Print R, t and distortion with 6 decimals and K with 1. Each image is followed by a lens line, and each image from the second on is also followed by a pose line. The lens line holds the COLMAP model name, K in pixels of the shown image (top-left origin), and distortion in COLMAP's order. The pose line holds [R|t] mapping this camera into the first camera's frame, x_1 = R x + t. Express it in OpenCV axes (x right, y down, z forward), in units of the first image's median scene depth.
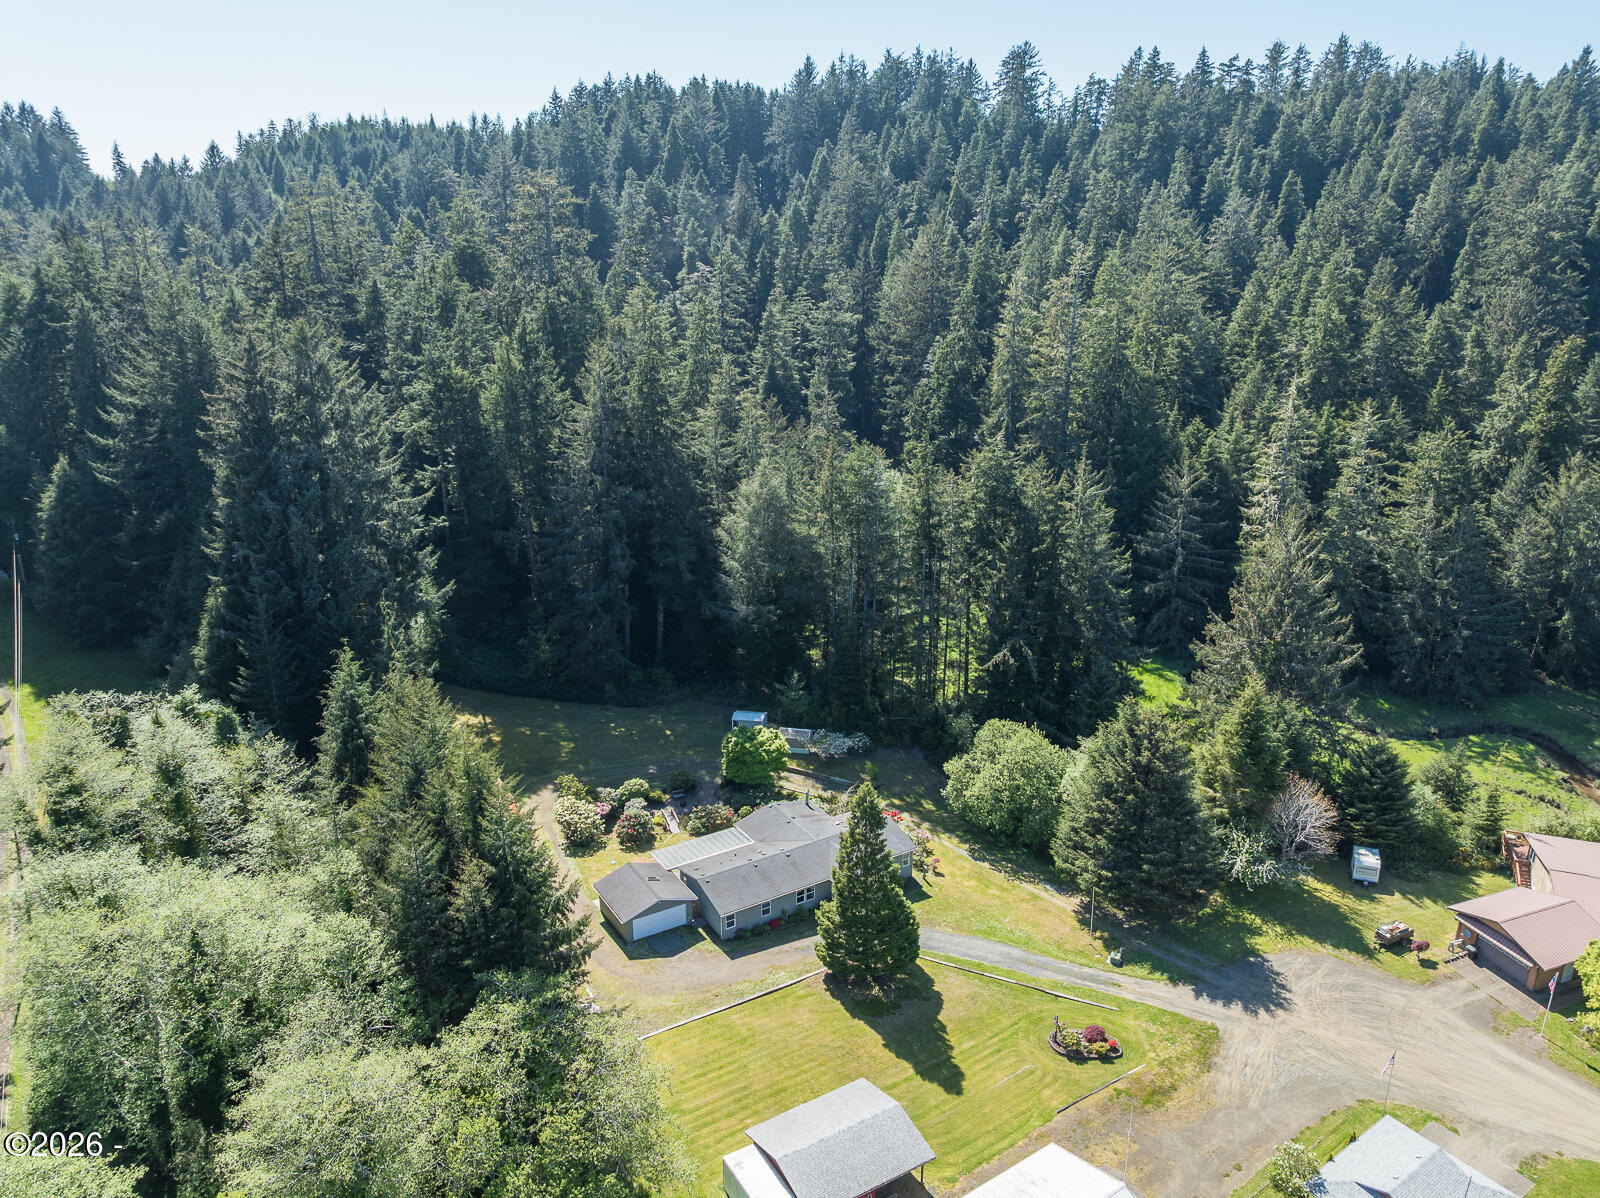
lens RADIAL K [[1120.7, 0, 800.0], [0, 1120.7, 599.0], [0, 0, 1]] dist [-0.062426, 0.036541]
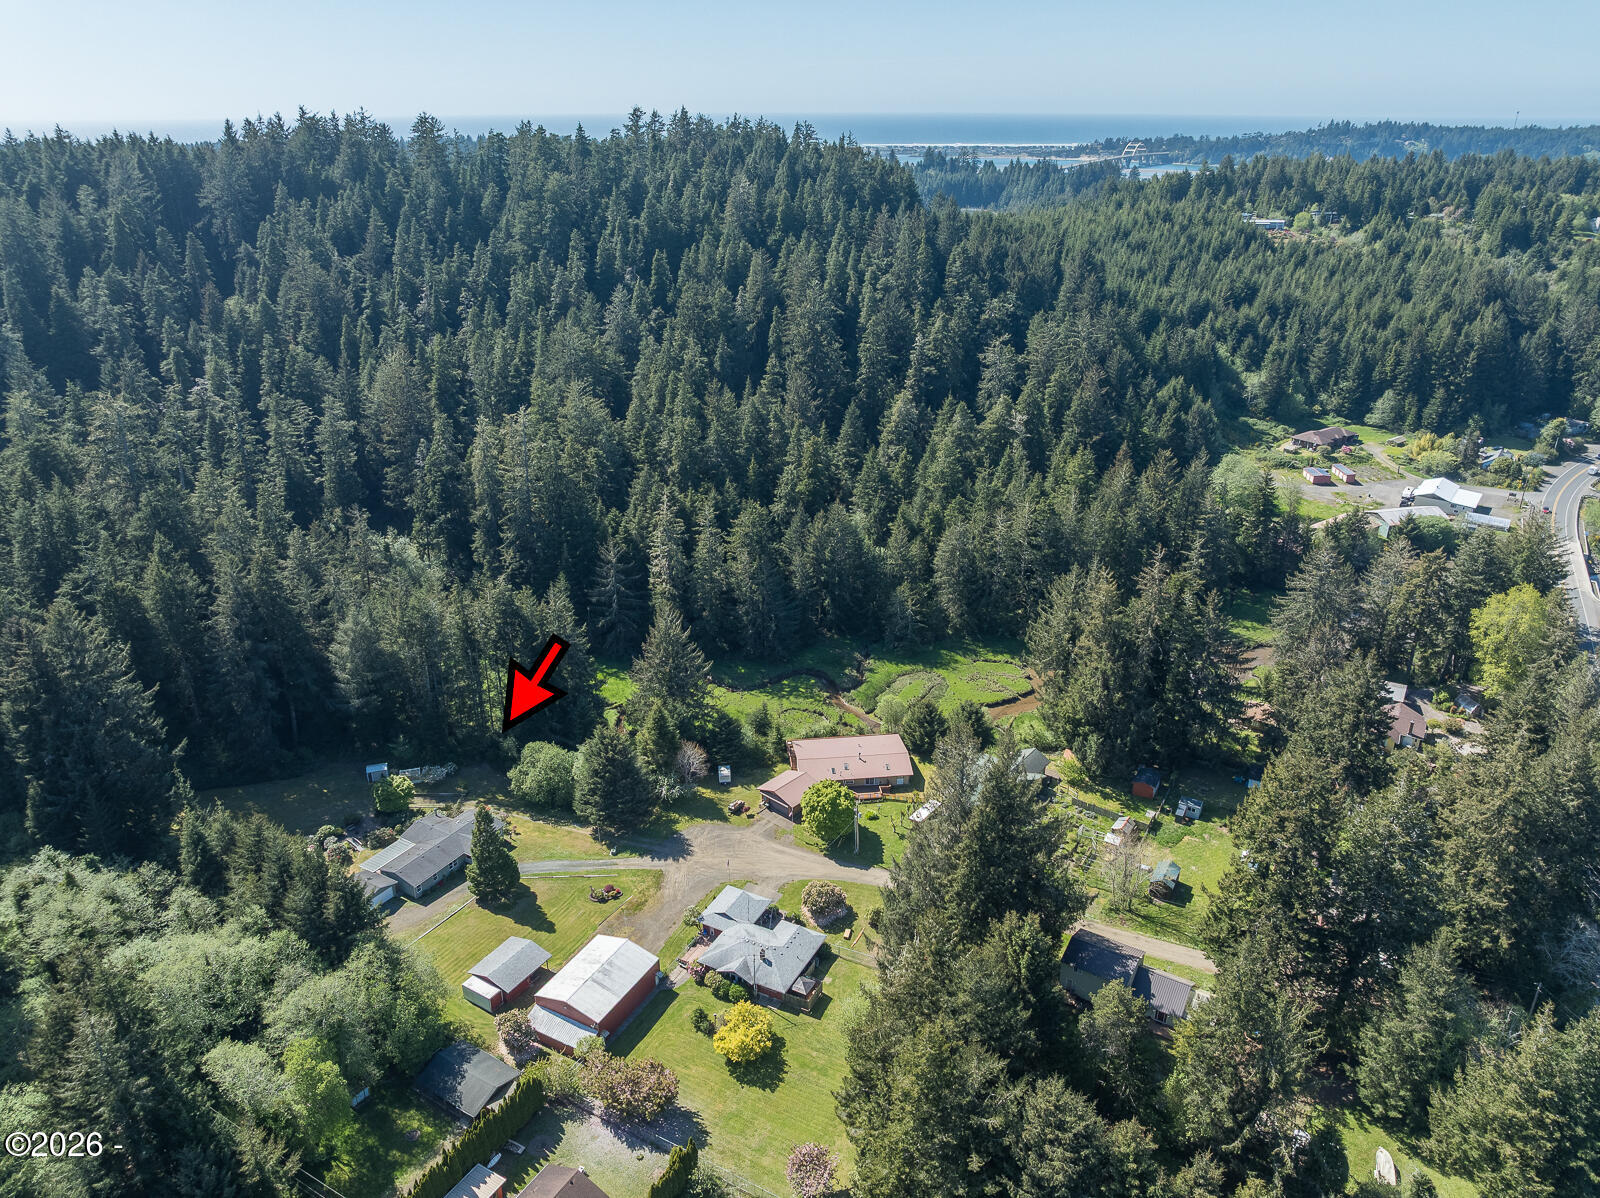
lens RADIAL K [[1135.2, 0, 790.3], [0, 1135.2, 595.3], [0, 0, 1]] dist [-0.002898, -0.061256]
pose [[0.886129, -0.181893, 0.426251, -0.203505], [0.146596, 0.982545, 0.114521, -0.291090], [-0.439641, -0.038994, 0.897327, -0.875521]]
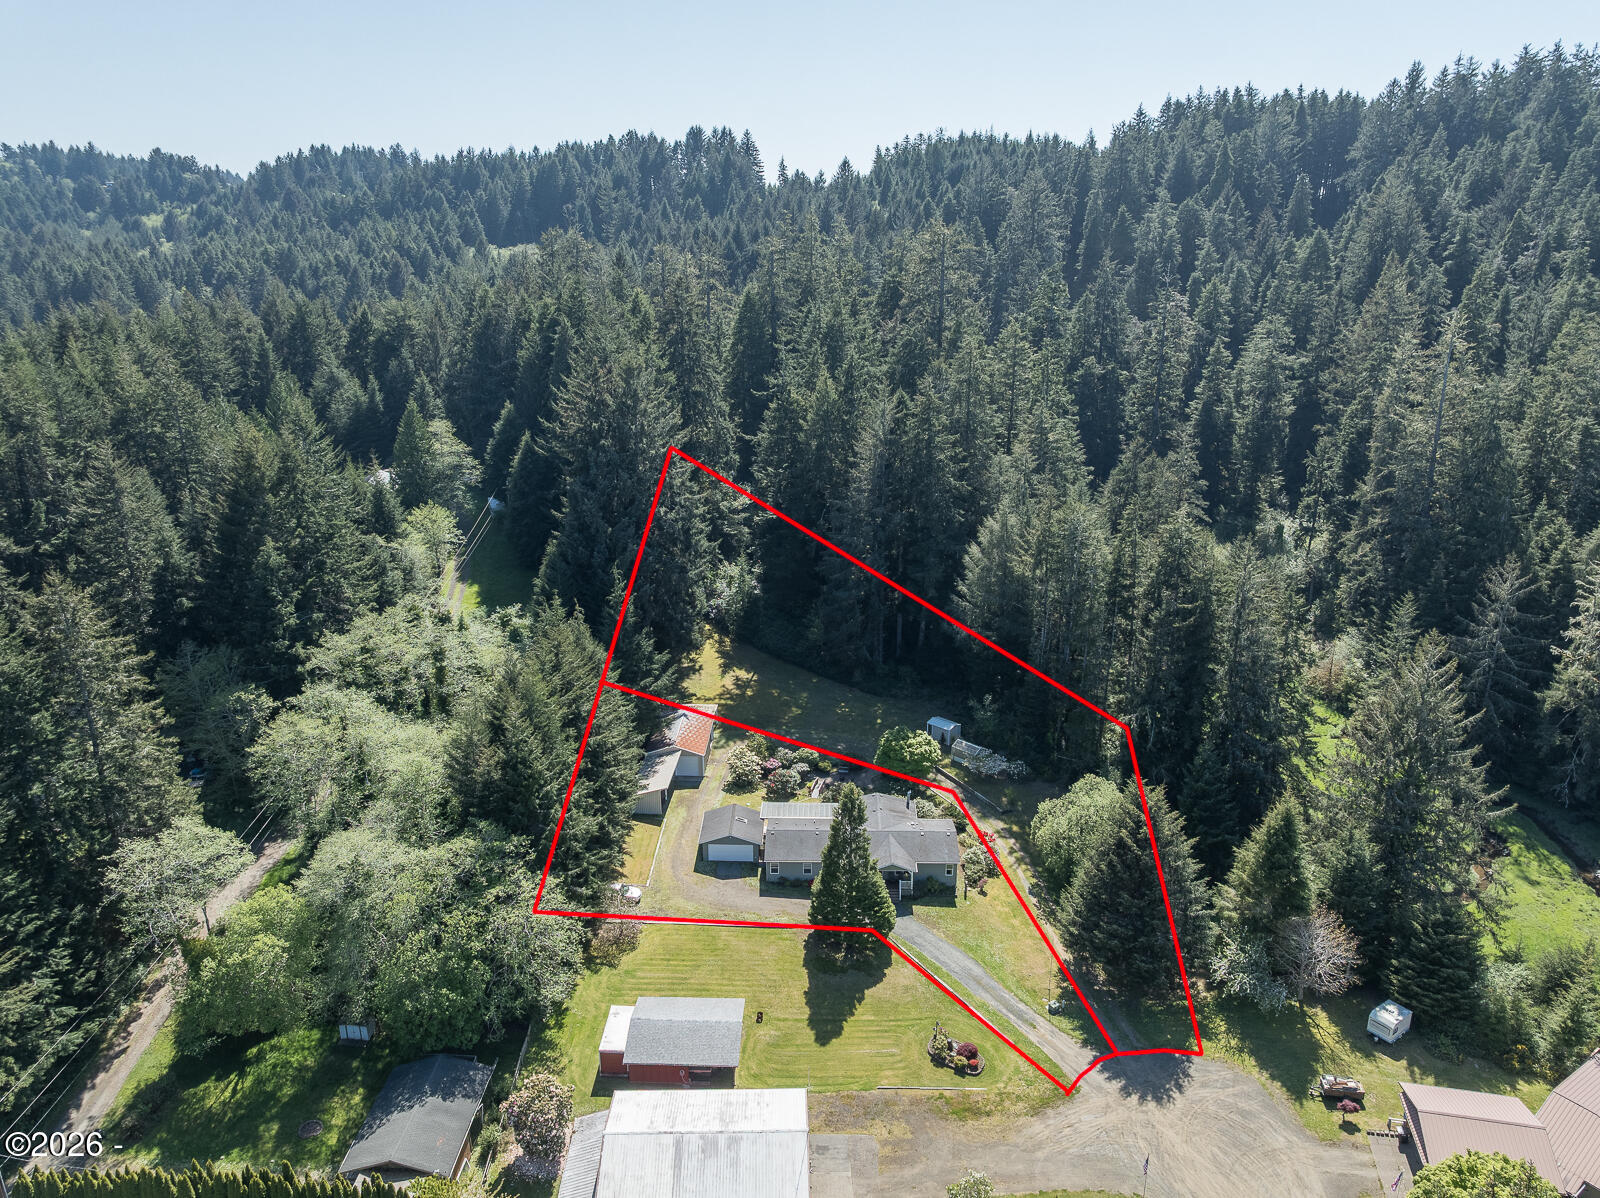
lens RADIAL K [[1097.7, 0, 805.9], [0, 1097.7, 652.7], [0, 0, 1]] dist [-0.069918, 0.028530]
pose [[0.842324, 0.201446, -0.499910, 0.459469], [-0.172900, 0.979499, 0.103374, -0.067100], [0.510486, -0.000640, 0.859886, -0.022821]]
